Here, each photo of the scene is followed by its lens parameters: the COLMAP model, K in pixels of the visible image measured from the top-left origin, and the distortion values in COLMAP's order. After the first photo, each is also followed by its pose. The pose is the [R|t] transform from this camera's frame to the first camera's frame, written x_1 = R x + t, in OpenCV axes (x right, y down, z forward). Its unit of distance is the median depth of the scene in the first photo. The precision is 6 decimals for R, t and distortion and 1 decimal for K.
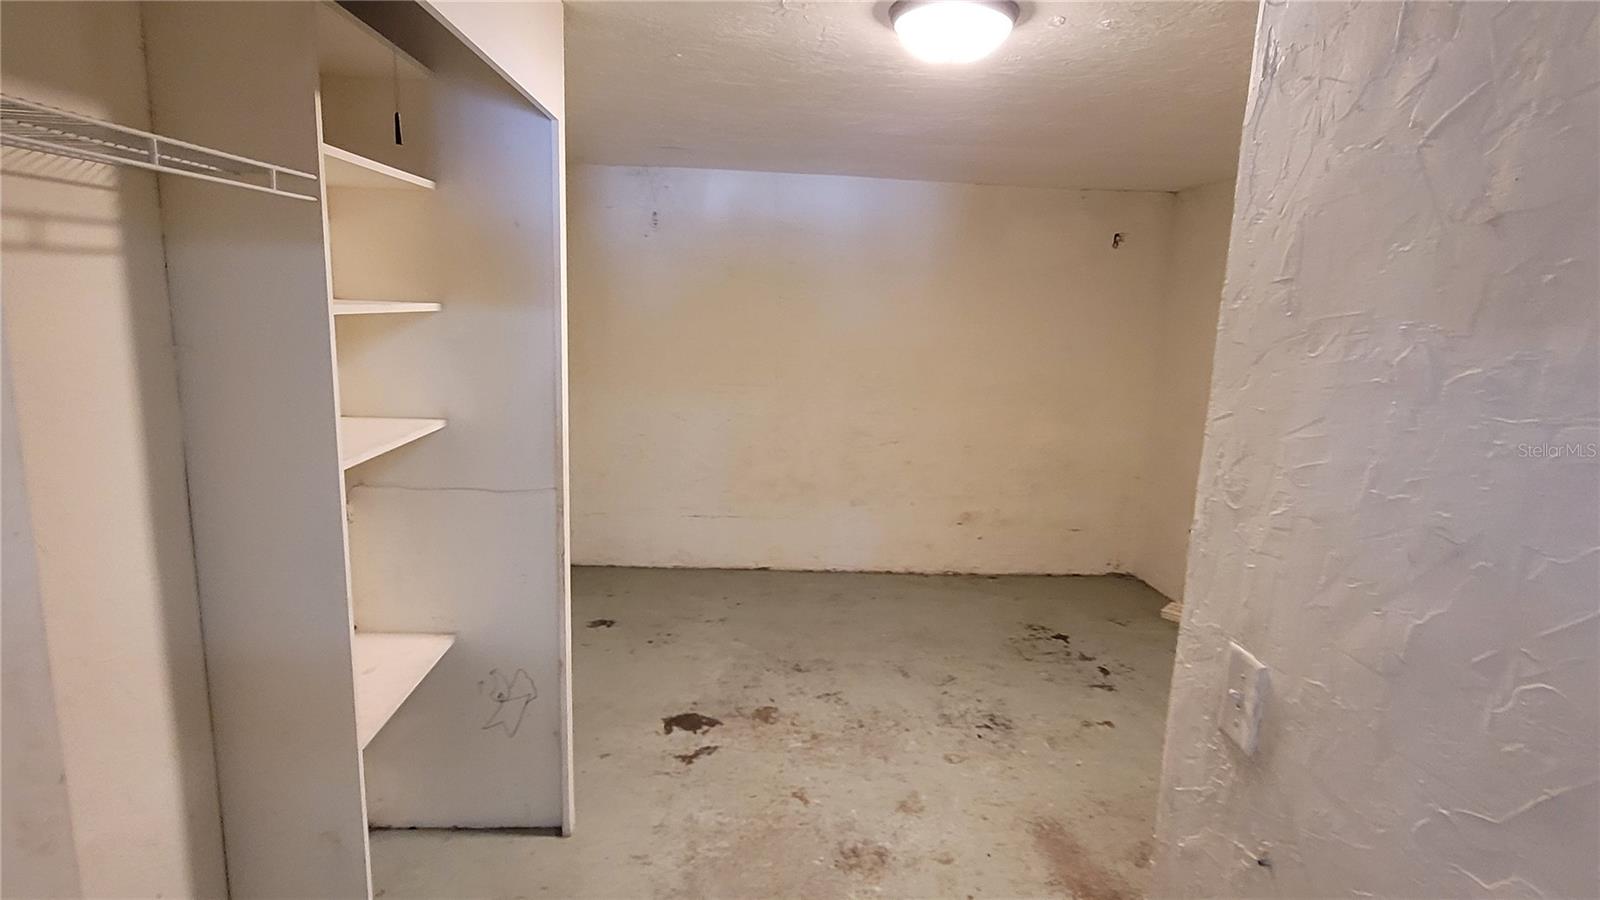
lens RADIAL K [[833.0, 0, 793.7], [0, 833.0, 455.5], [0, 0, 1]] dist [-0.004893, 0.001295]
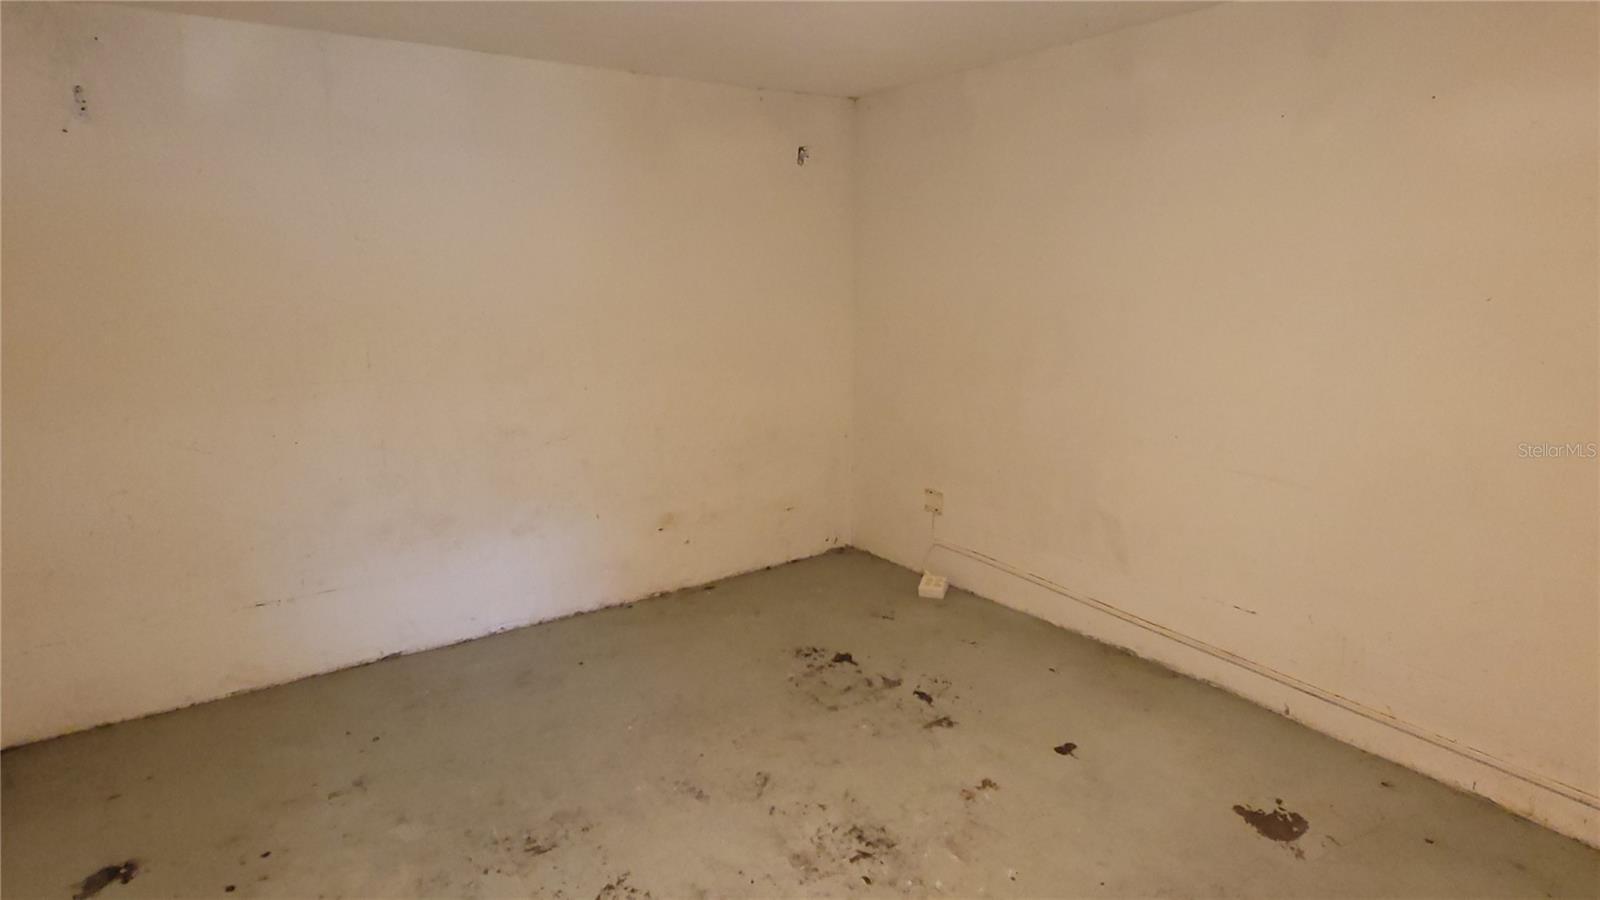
lens RADIAL K [[833.0, 0, 790.0], [0, 833.0, 449.3], [0, 0, 1]] dist [-0.004893, 0.001295]
pose [[0.862343, -0.155150, 0.481967, -0.084894], [0.132698, 0.987875, 0.080581, -0.055834], [-0.488626, -0.005532, 0.872476, 0.404247]]
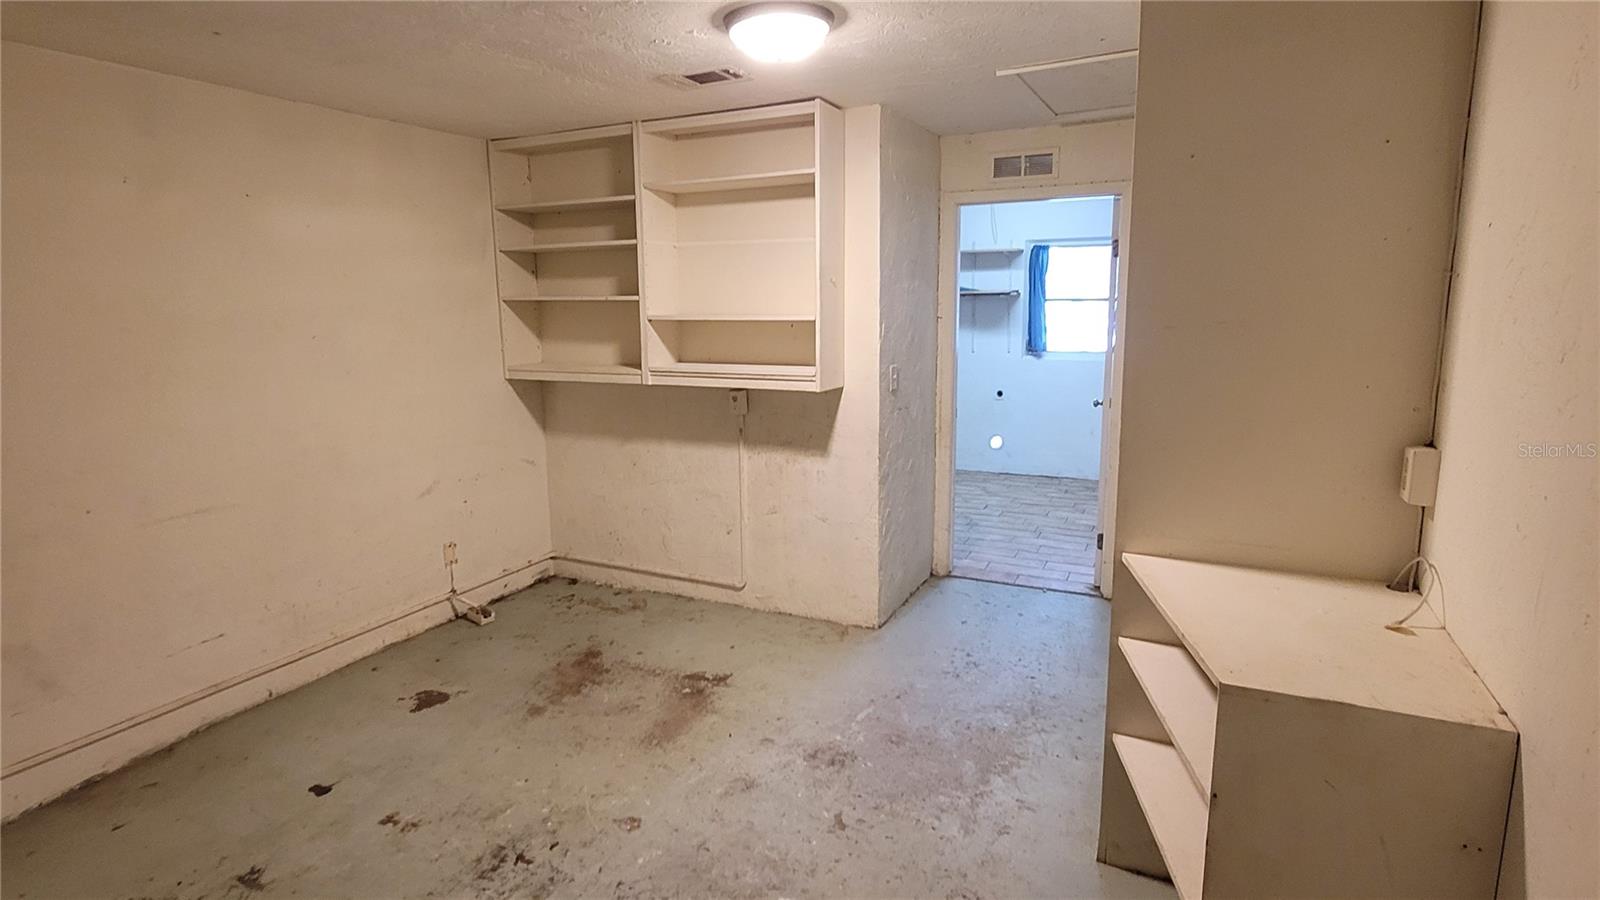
lens RADIAL K [[833.0, 0, 785.0], [0, 833.0, 440.5], [0, 0, 1]] dist [-0.004893, 0.001295]
pose [[-0.870811, -0.102047, 0.480910, -0.252121], [0.078897, 0.936531, 0.341592, -0.219576], [-0.485245, 0.335405, -0.807490, 1.231624]]
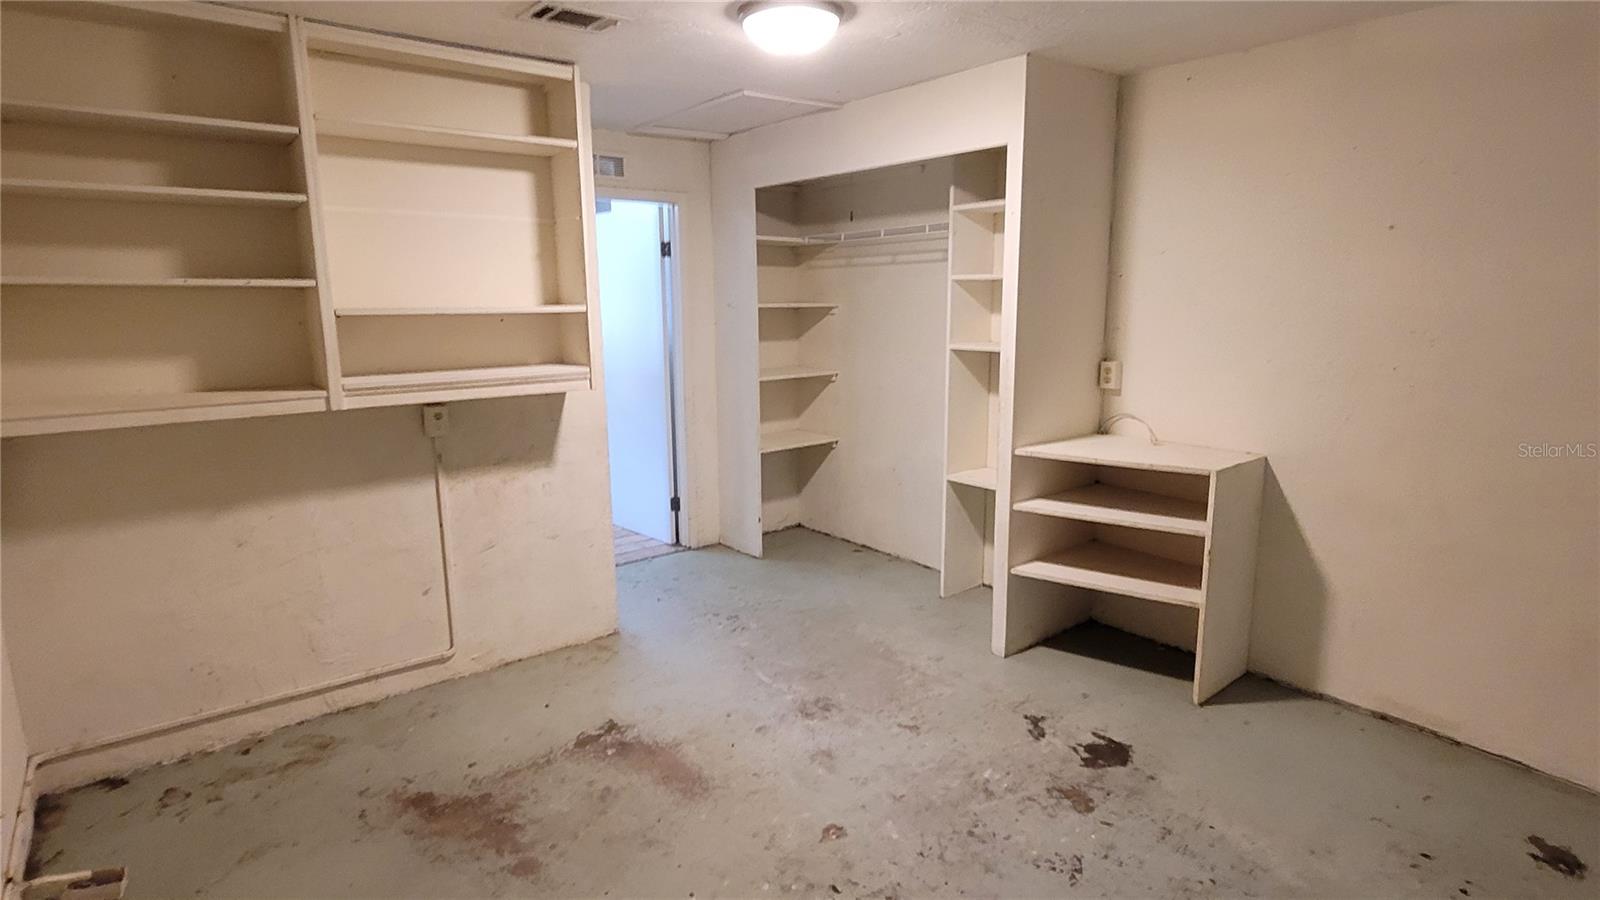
lens RADIAL K [[833.0, 0, 796.4], [0, 833.0, 449.3], [0, 0, 1]] dist [-0.004893, 0.001295]
pose [[-0.812970, 0.082227, -0.576471, 0.540864], [-0.125523, 0.941959, 0.311379, -0.180766], [0.568616, 0.325503, -0.755463, 1.223555]]
